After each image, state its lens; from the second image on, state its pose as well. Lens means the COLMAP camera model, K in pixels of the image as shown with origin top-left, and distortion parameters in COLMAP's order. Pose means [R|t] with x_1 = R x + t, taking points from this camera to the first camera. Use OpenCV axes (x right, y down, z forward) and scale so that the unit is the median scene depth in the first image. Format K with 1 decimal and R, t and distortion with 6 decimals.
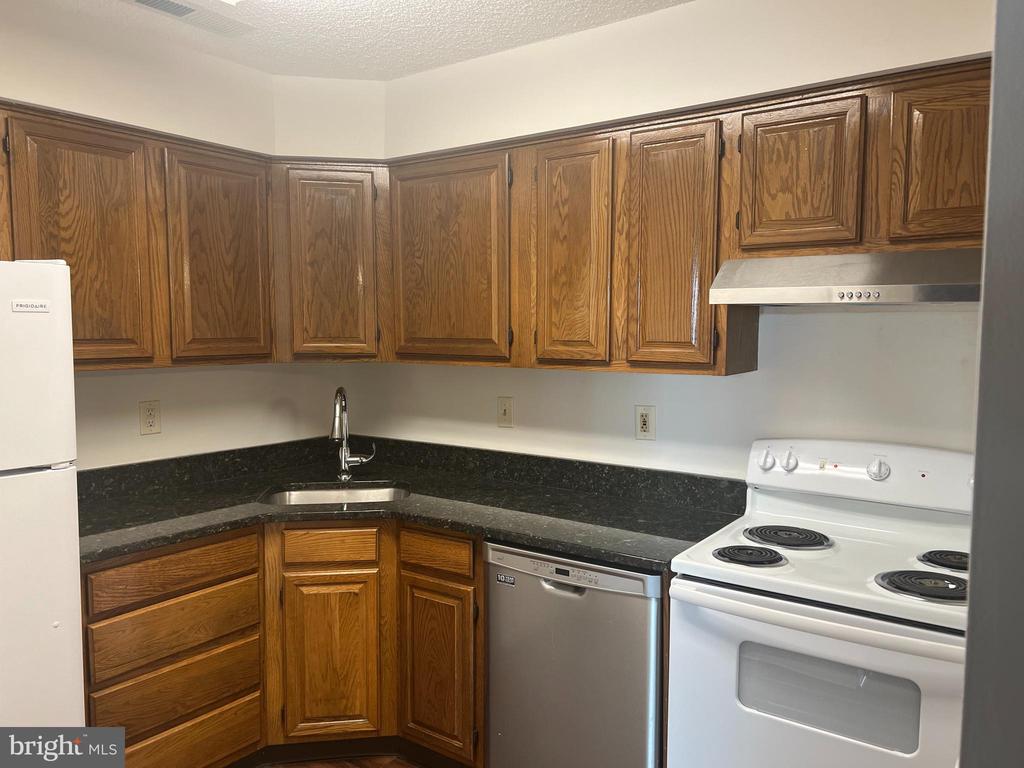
lens RADIAL K [[765.3, 0, 517.8], [0, 765.3, 391.2], [0, 0, 1]] dist [0.056885, -0.073432]
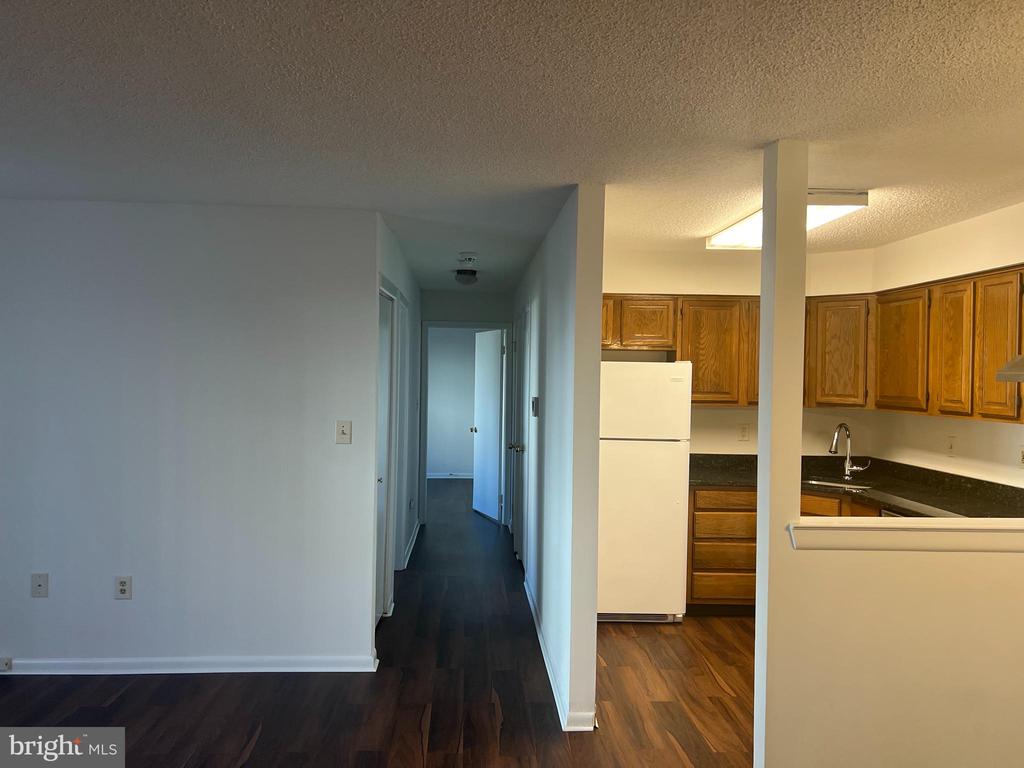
lens RADIAL K [[765.3, 0, 505.7], [0, 765.3, 383.8], [0, 0, 1]] dist [0.056885, -0.073432]
pose [[0.619505, 0.018548, -0.784774, 0.796683], [-0.079501, 0.996063, -0.039217, 0.042224], [0.780957, 0.086686, 0.618540, -0.809649]]
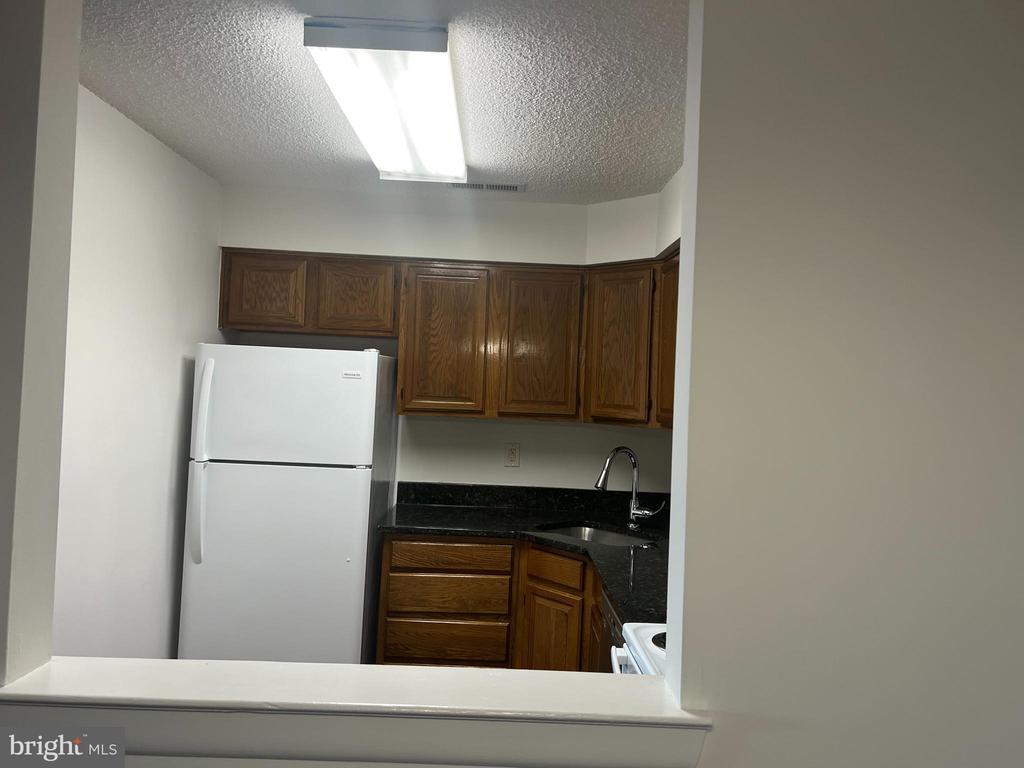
lens RADIAL K [[765.3, 0, 519.6], [0, 765.3, 371.7], [0, 0, 1]] dist [0.056885, -0.073432]
pose [[0.604703, 0.011459, -0.796368, 0.753292], [-0.108004, 0.991840, -0.067738, -0.028012], [0.789094, 0.126972, 0.601007, 0.171560]]
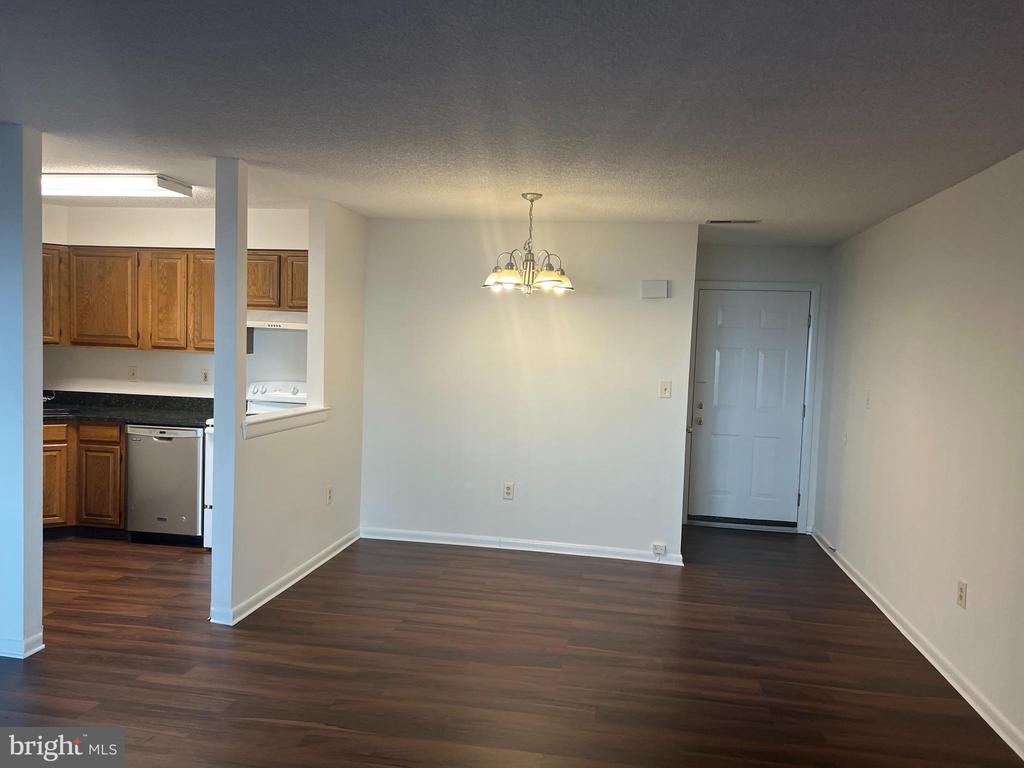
lens RADIAL K [[765.3, 0, 504.8], [0, 765.3, 390.5], [0, 0, 1]] dist [0.056885, -0.073432]
pose [[0.898536, 0.003914, 0.438882, -0.037786], [0.000897, 0.999942, -0.010754, 0.115789], [-0.438899, 0.010056, 0.898480, -1.511305]]
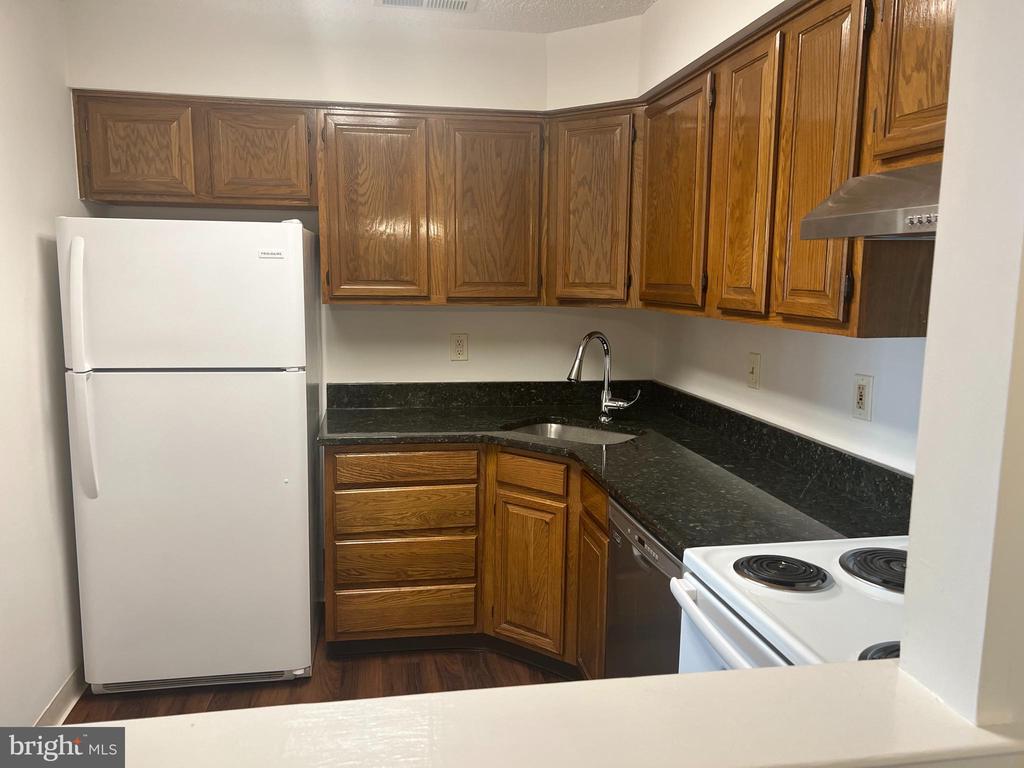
lens RADIAL K [[765.3, 0, 505.7], [0, 765.3, 390.0], [0, 0, 1]] dist [0.056885, -0.073432]
pose [[0.709596, 0.109874, -0.695989, 0.499414], [-0.067273, 0.993819, 0.088304, -0.011588], [0.701389, -0.015839, 0.712602, 0.214818]]
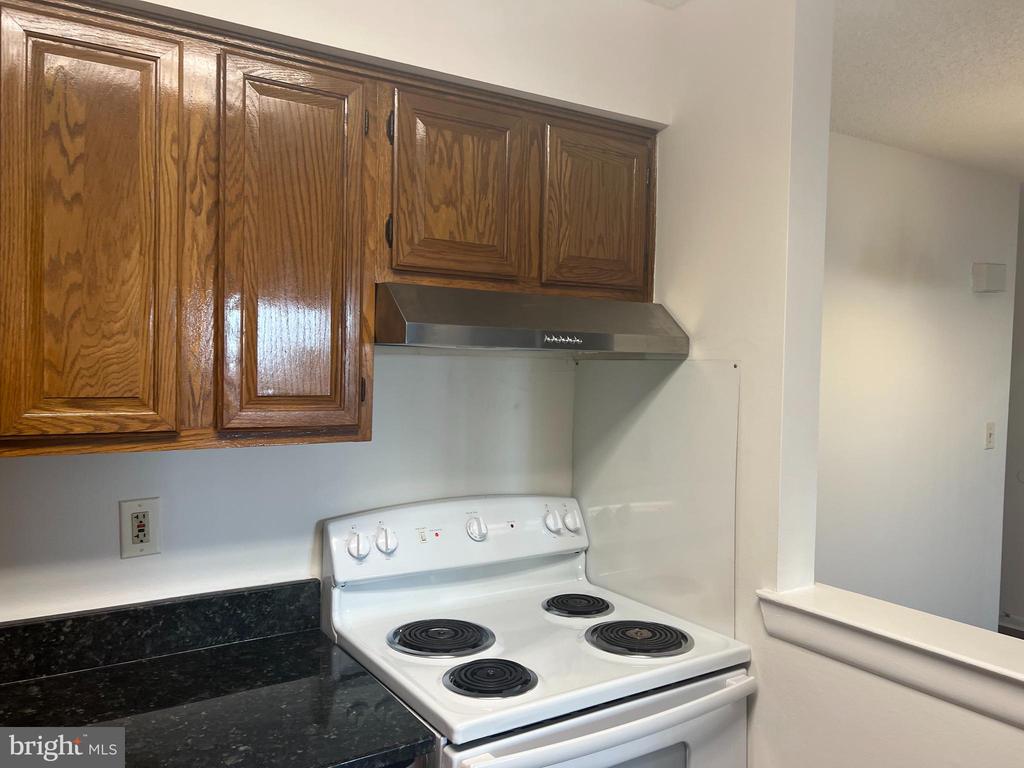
lens RADIAL K [[765.3, 0, 491.5], [0, 765.3, 388.1], [0, 0, 1]] dist [0.056885, -0.073432]
pose [[0.386081, -0.025080, 0.922124, -0.314218], [0.061269, 0.998120, 0.001494, -0.057646], [-0.920428, 0.055921, 0.386892, 0.558590]]
